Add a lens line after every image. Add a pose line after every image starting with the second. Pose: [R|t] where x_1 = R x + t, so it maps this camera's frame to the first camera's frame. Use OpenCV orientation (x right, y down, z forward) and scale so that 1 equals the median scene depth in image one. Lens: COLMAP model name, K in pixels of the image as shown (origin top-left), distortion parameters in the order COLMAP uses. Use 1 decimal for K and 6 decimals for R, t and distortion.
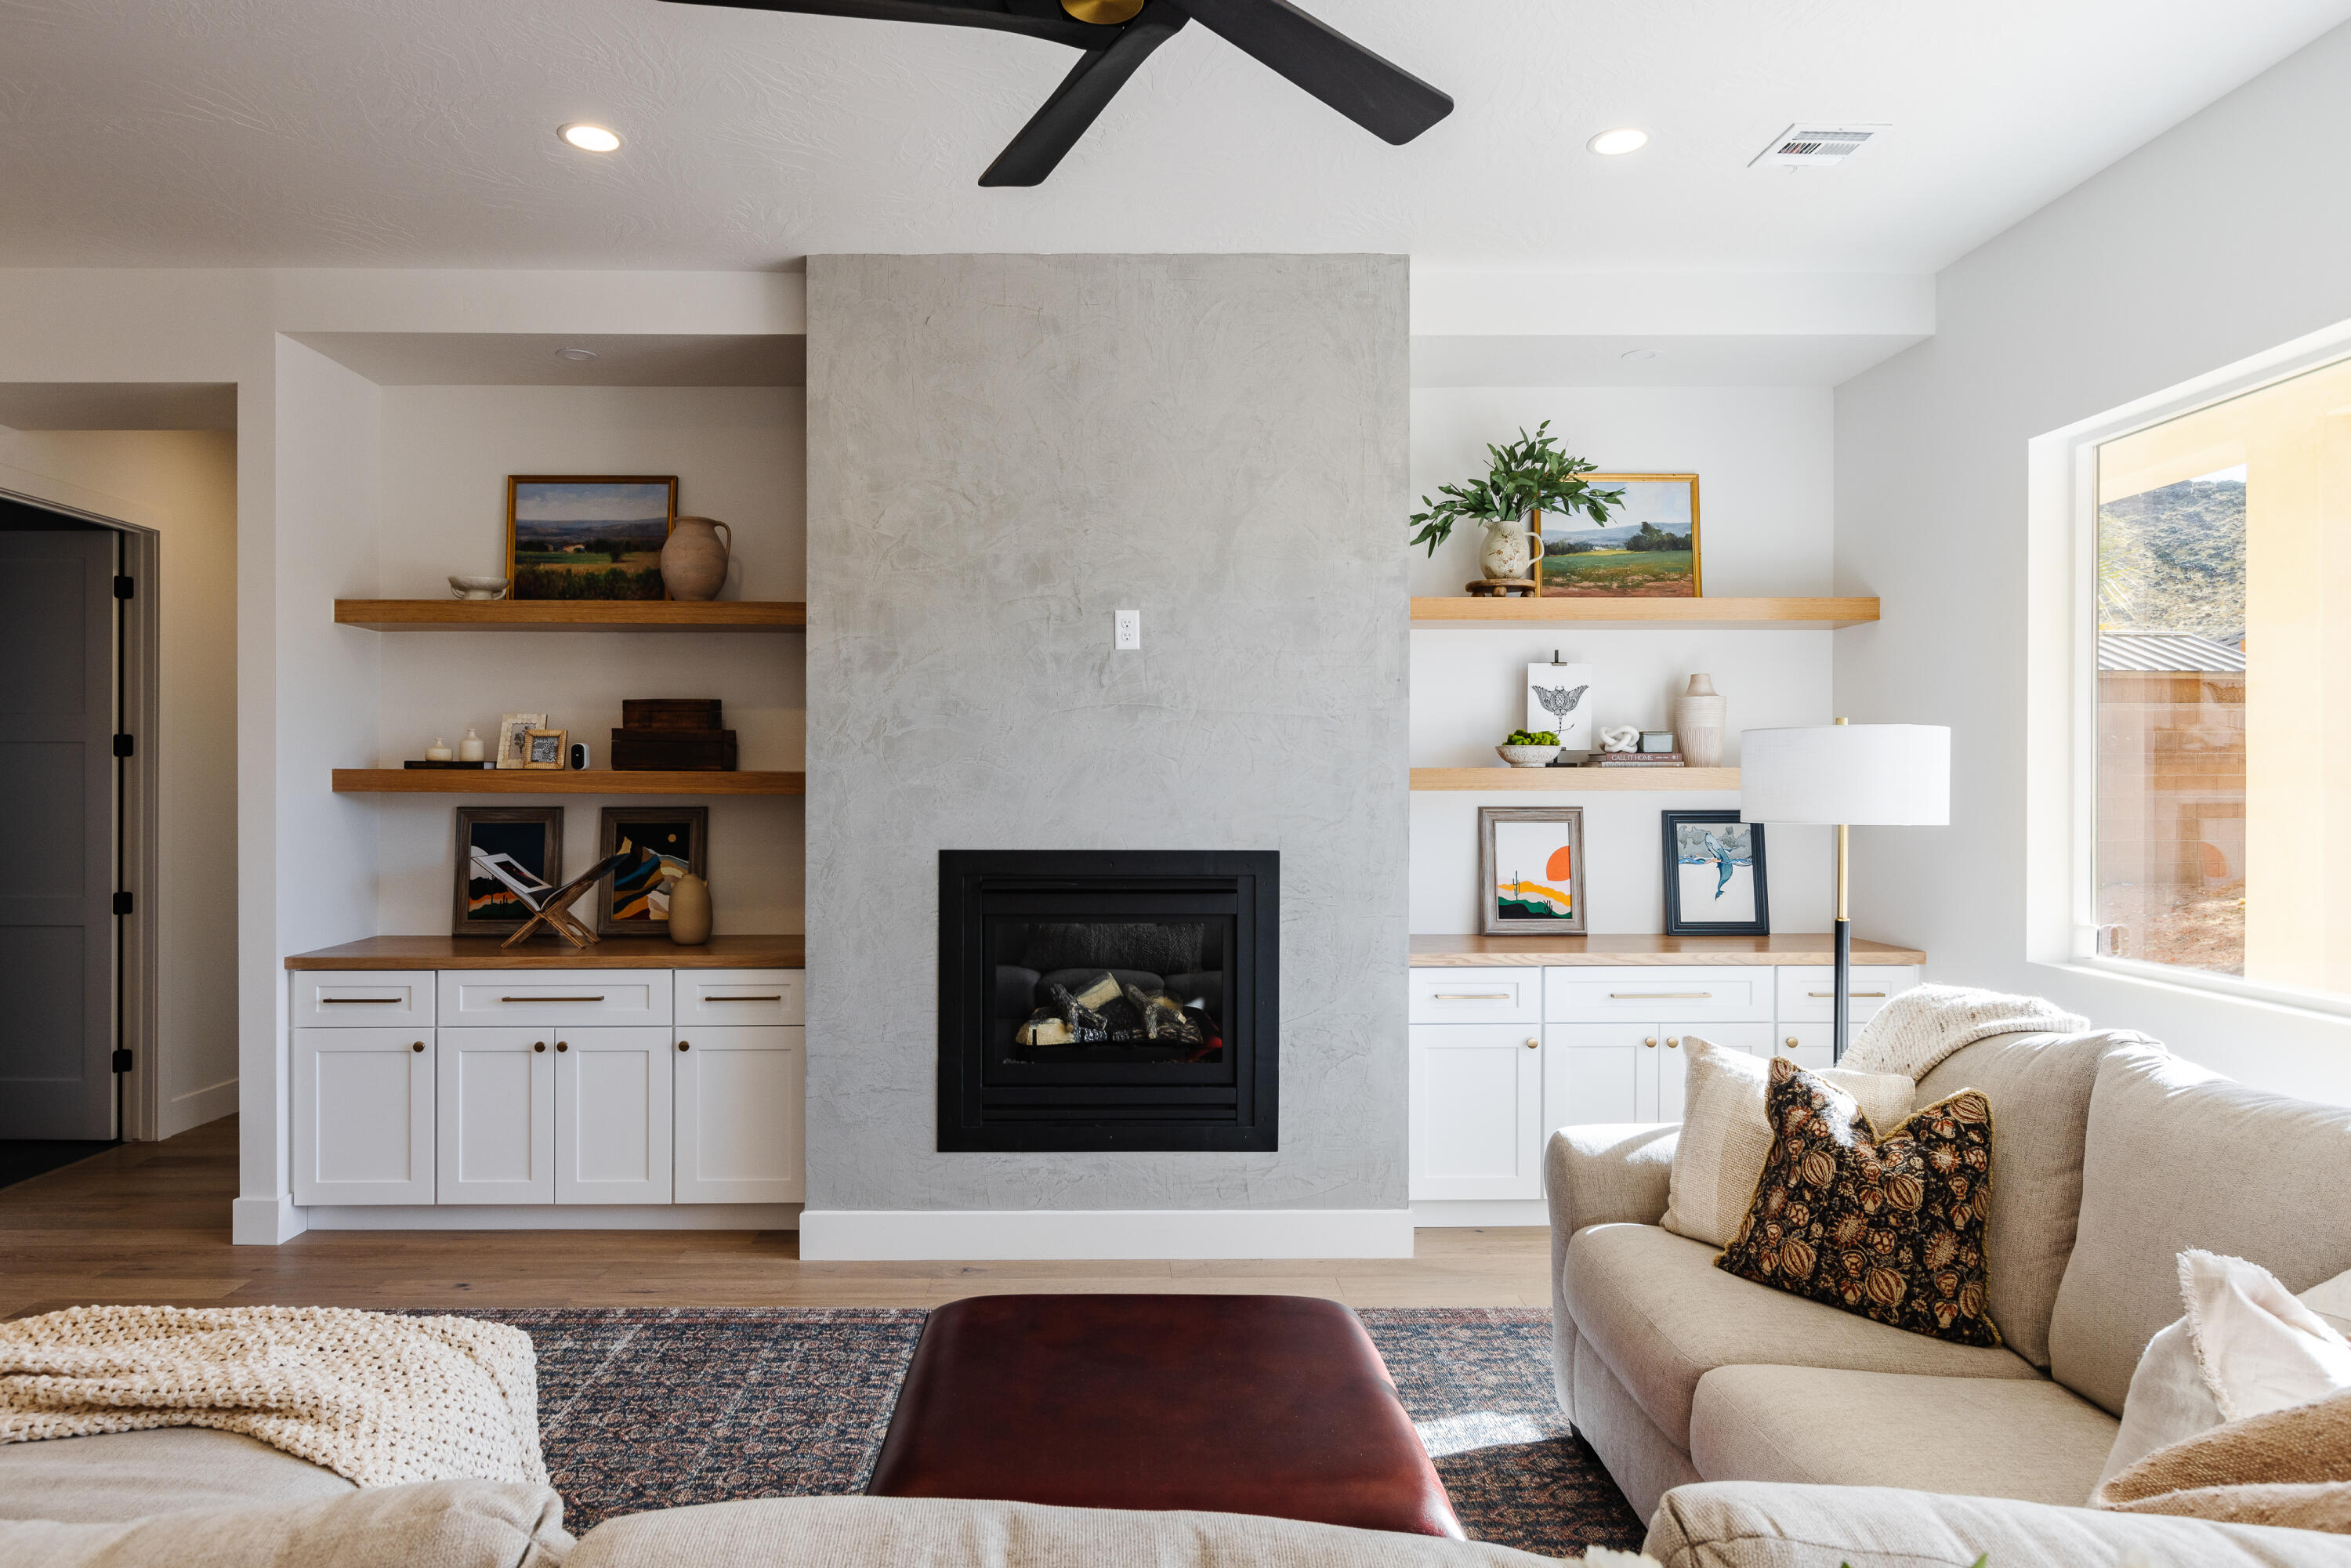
lens RADIAL K [[1409.5, 0, 1119.7], [0, 1409.5, 789.3], [0, 0, 1]] dist [-0.004209, -0.002196]
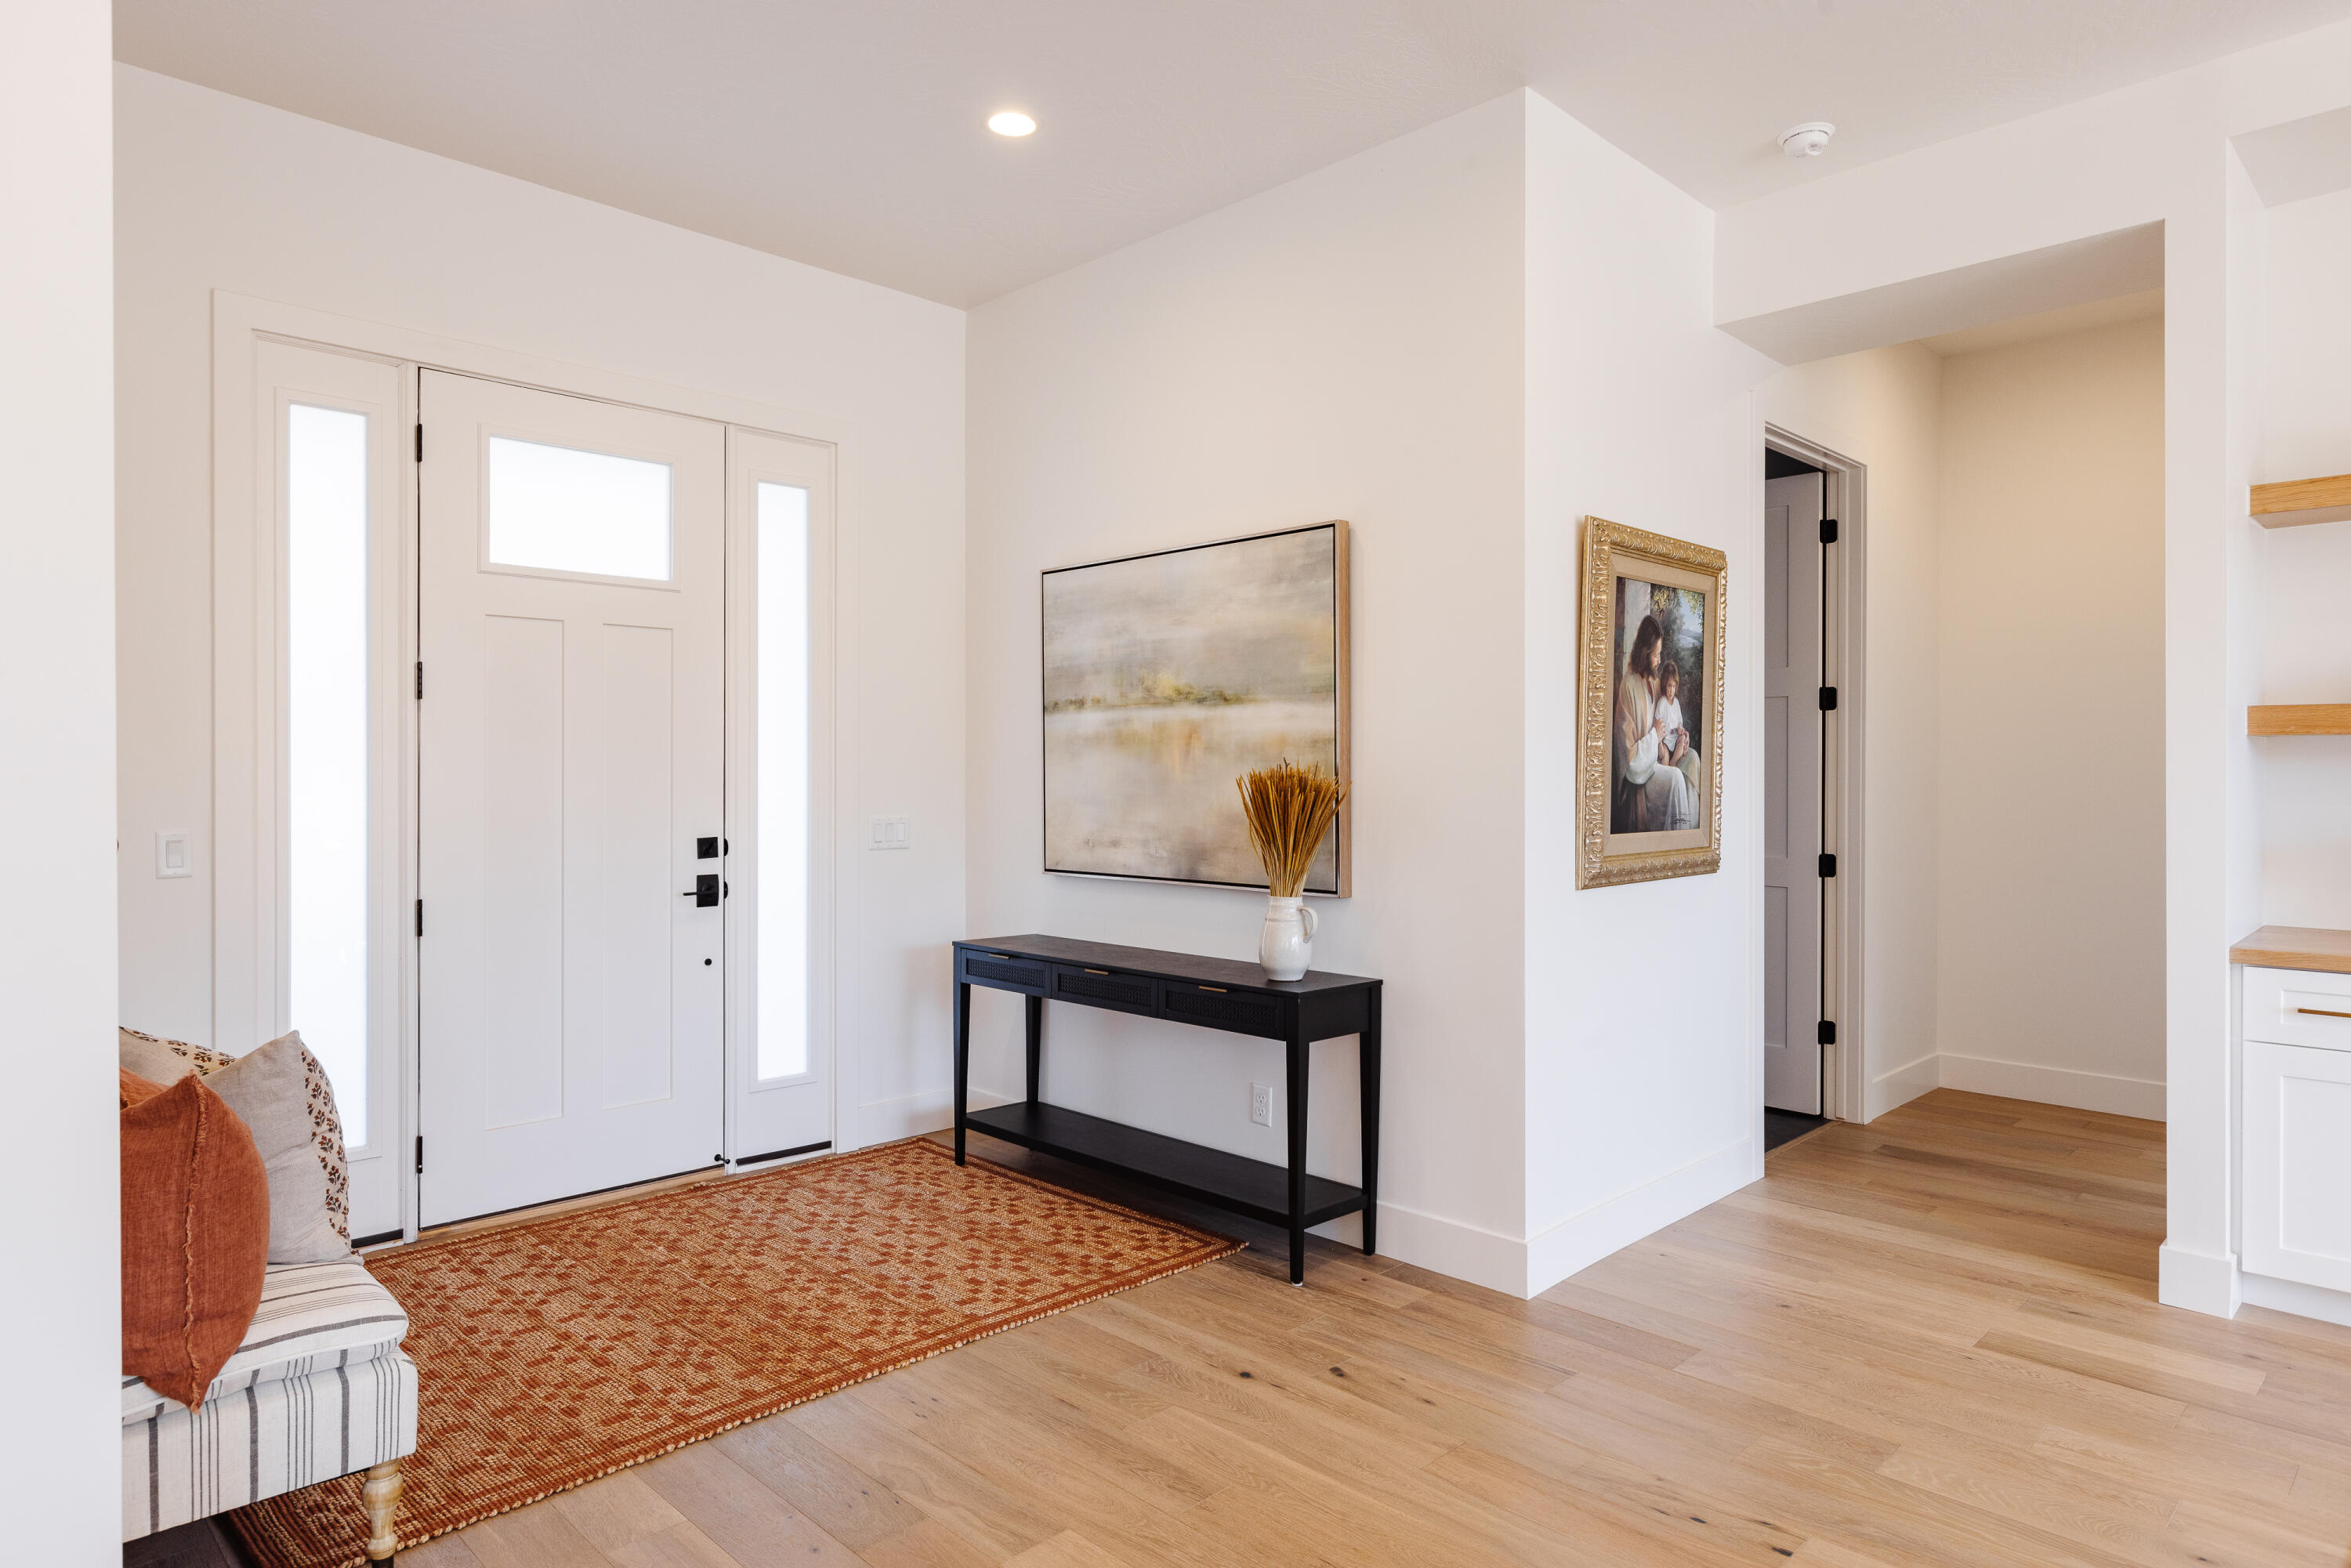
lens RADIAL K [[1358.3, 0, 1165.8], [0, 1358.3, 782.2], [0, 0, 1]] dist [-0.001064, -0.000580]
pose [[0.693100, 0.007156, -0.720806, -0.463735], [-0.002240, 0.999967, 0.007773, 0.024251], [0.720838, -0.003773, 0.693094, 0.063432]]
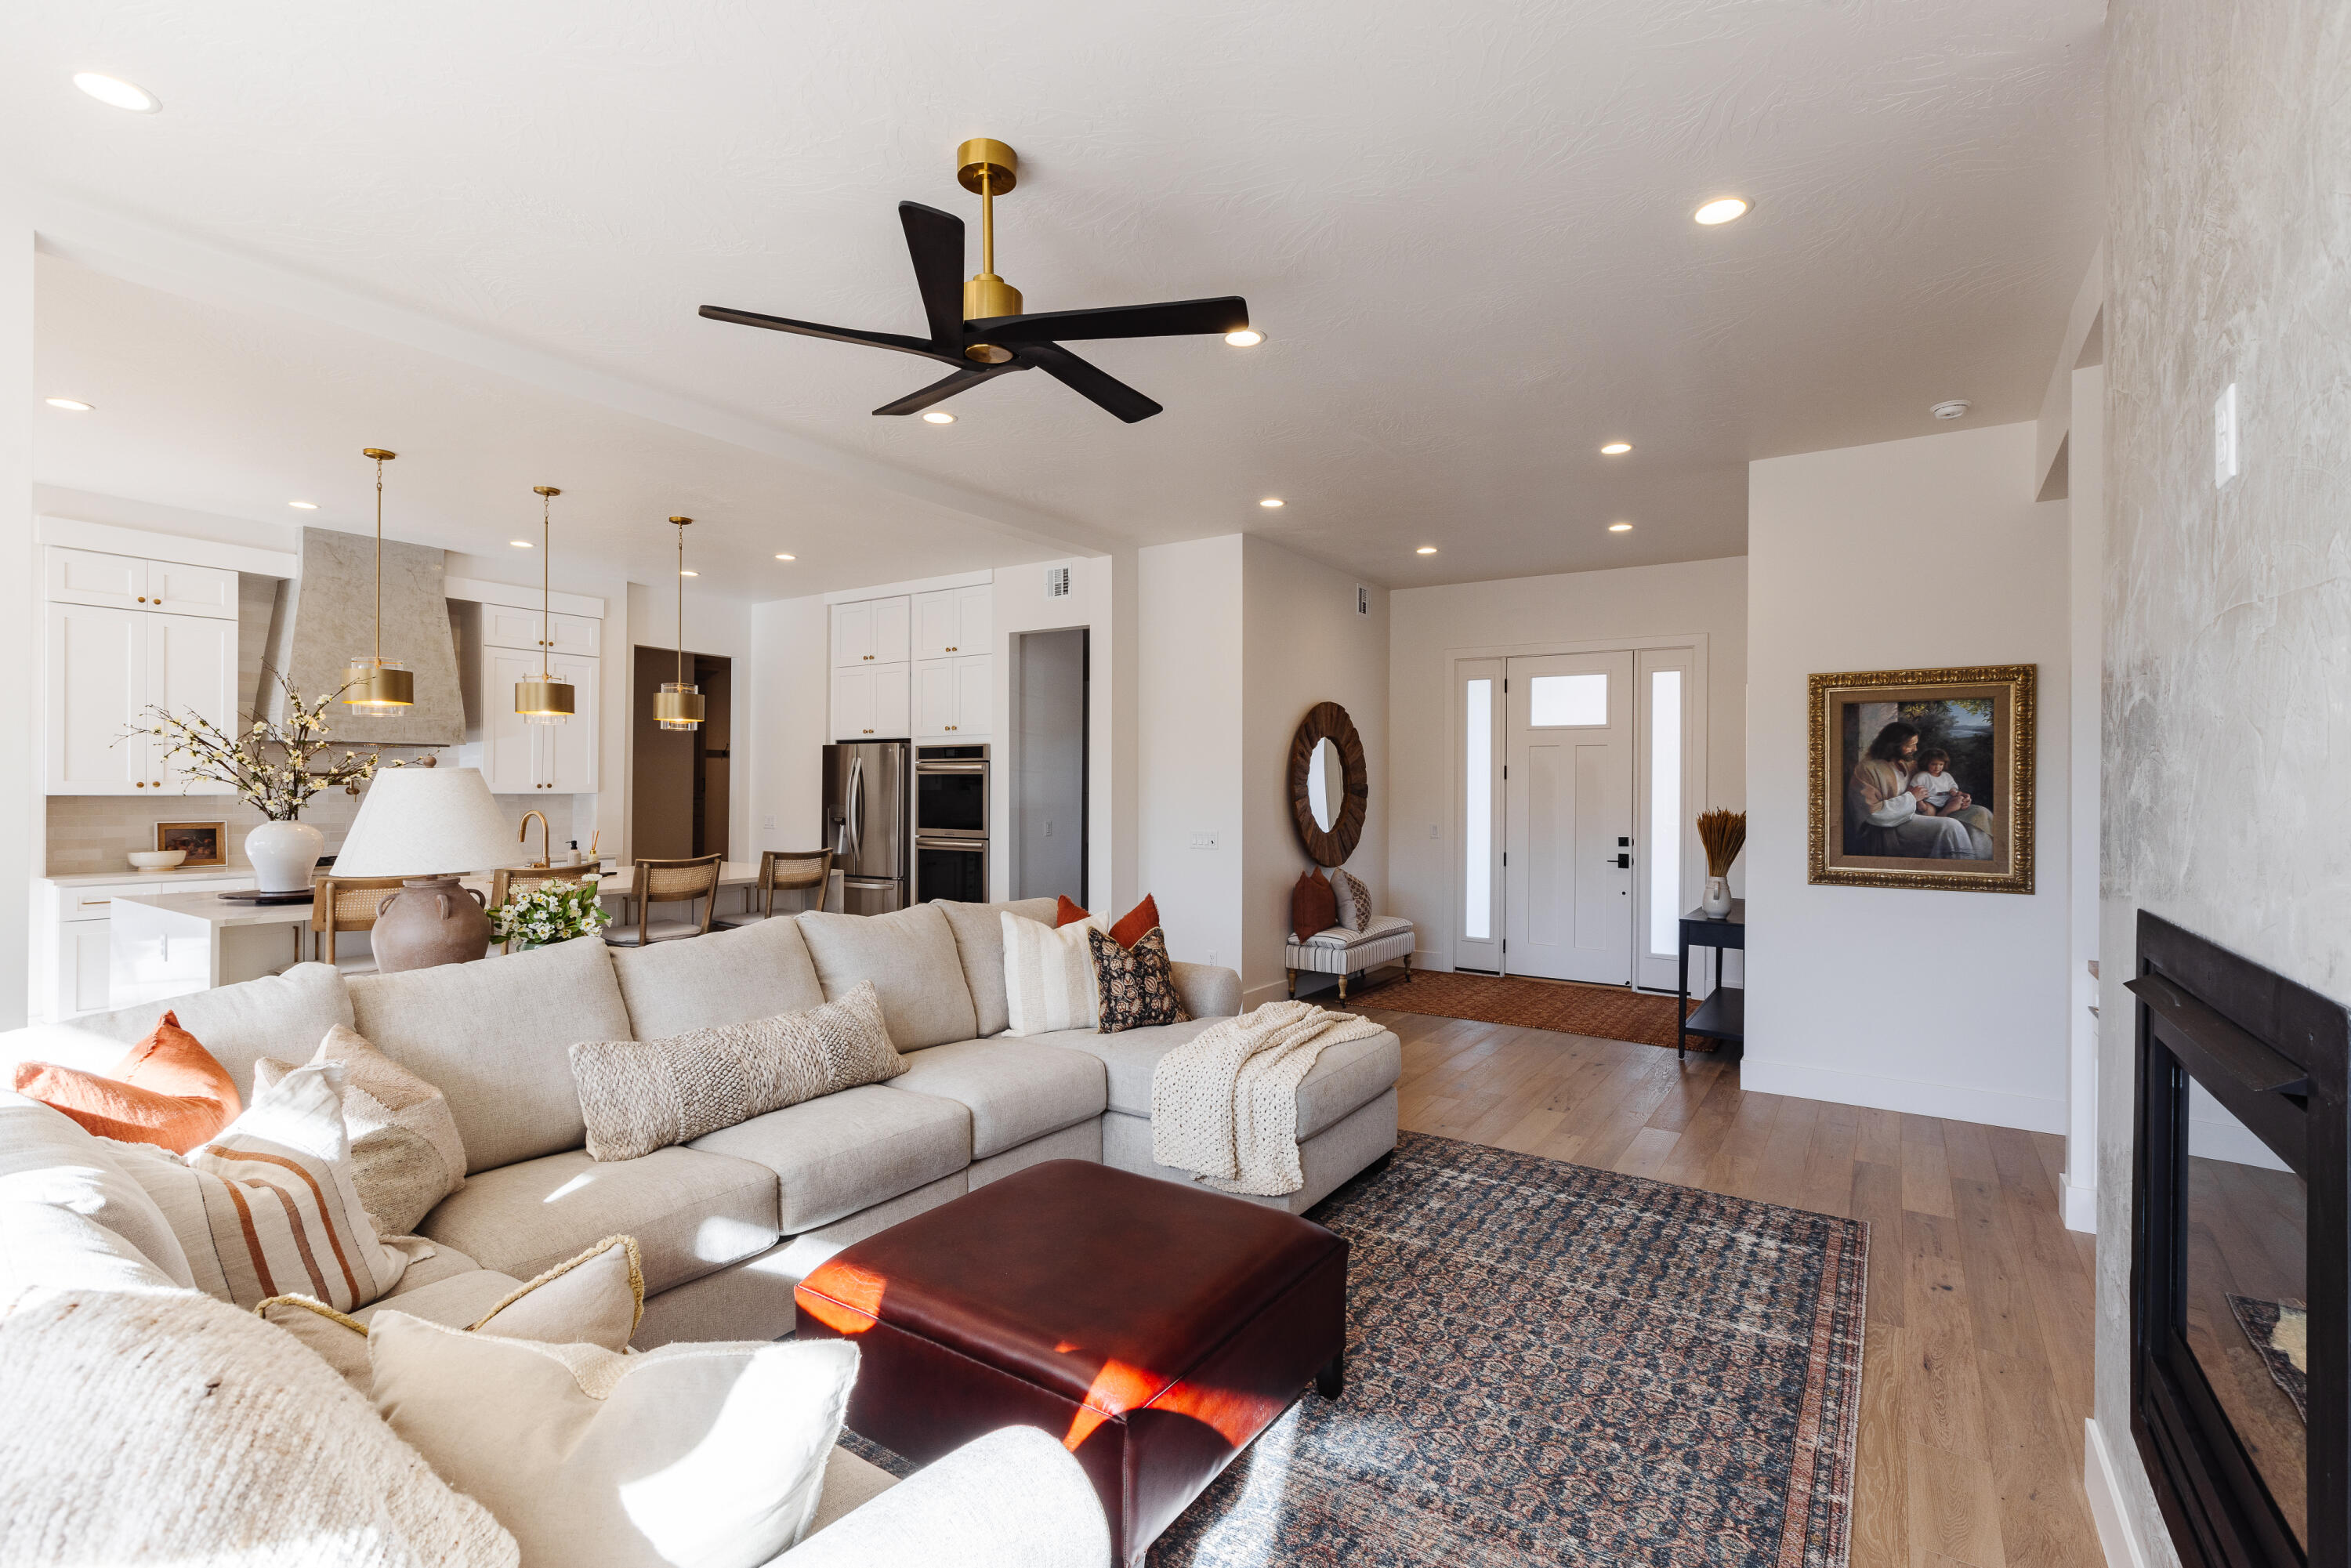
lens RADIAL K [[1056.4, 0, 1175.5], [0, 1056.4, 784.0], [0, 0, 1]] dist [-0.002439, -0.000059]
pose [[-0.561199, -0.006196, -0.827658, 0.433435], [-0.007728, 0.999968, -0.002246, -0.004361], [0.827645, 0.005135, -0.561229, 0.878852]]
